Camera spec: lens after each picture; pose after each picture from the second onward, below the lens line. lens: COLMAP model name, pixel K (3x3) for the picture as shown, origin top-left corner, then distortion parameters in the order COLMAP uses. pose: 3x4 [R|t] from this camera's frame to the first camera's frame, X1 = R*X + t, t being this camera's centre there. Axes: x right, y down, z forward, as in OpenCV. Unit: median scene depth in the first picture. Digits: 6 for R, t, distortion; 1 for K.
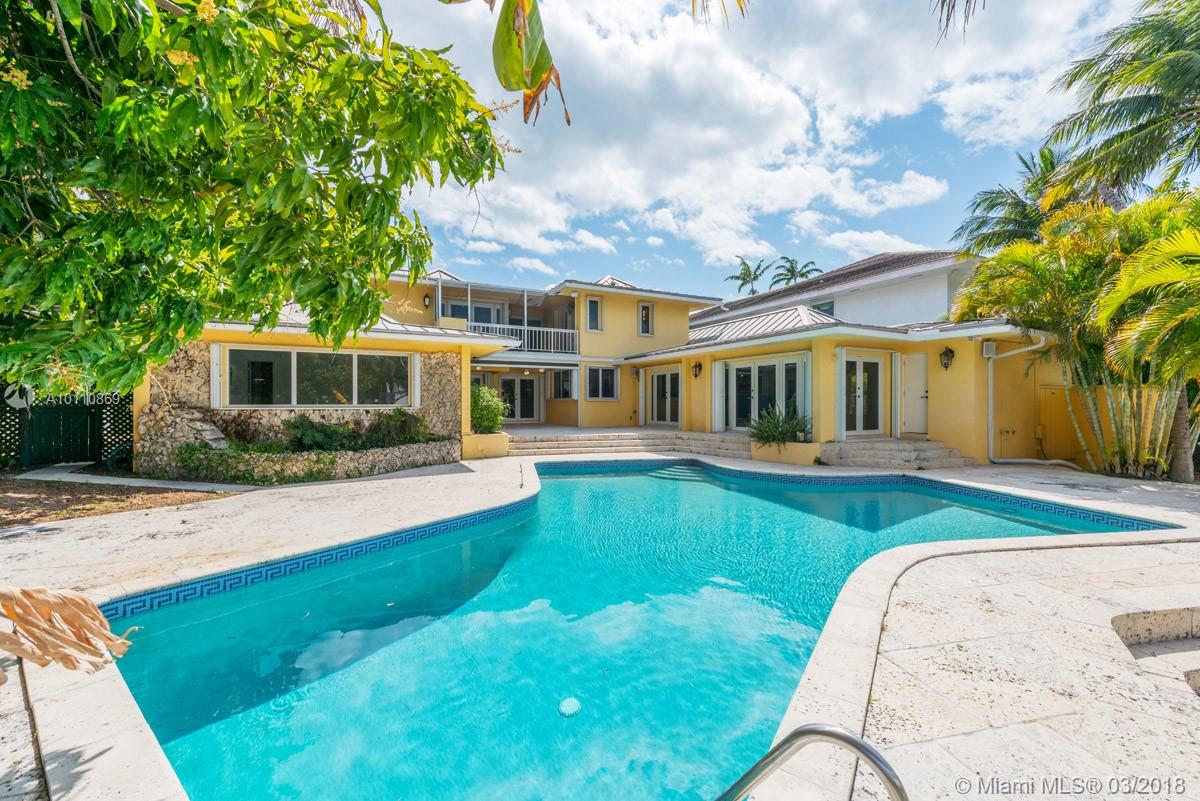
lens RADIAL K [[466.1, 0, 595.9], [0, 466.1, 405.5], [0, 0, 1]] dist [0.001527, -0.000041]
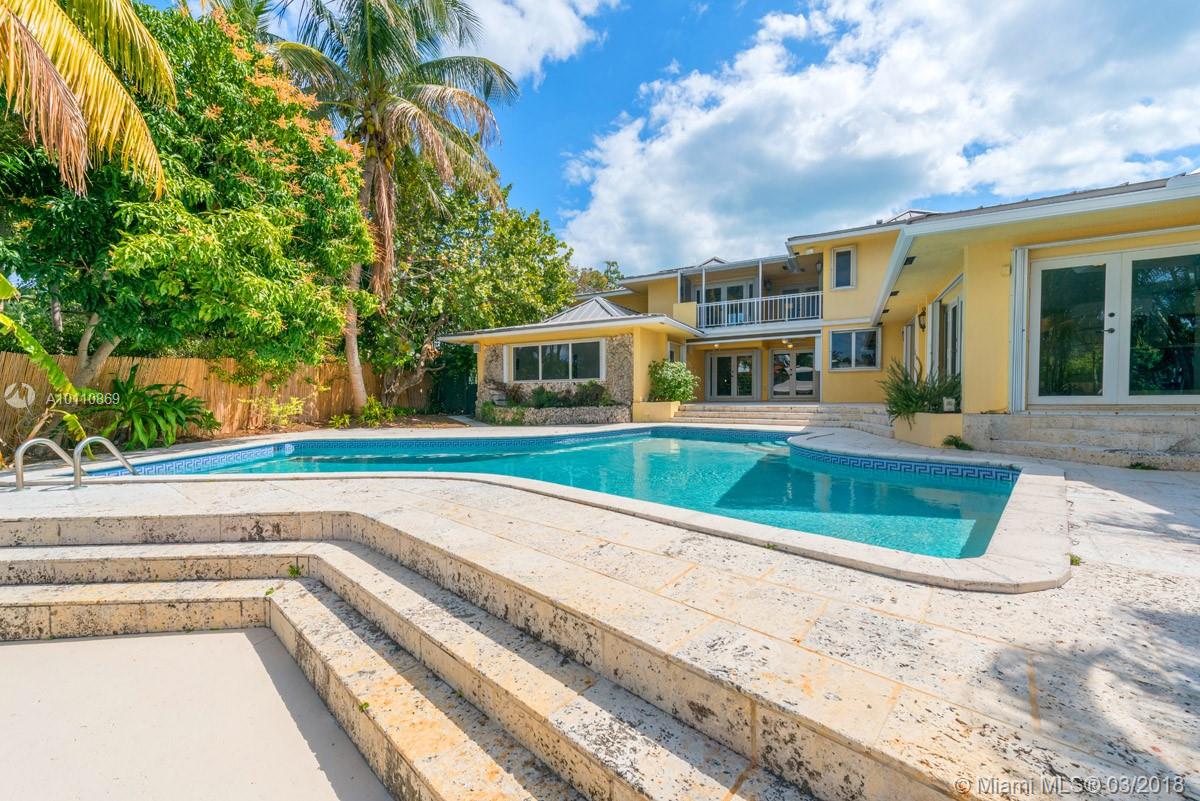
lens RADIAL K [[466.1, 0, 593.8], [0, 466.1, 401.6], [0, 0, 1]] dist [0.001527, -0.000041]
pose [[0.581561, 0.004898, -0.813488, 0.677451], [0.006769, 0.999918, 0.010860, 0.051911], [0.813475, -0.011822, 0.581480, 0.233612]]
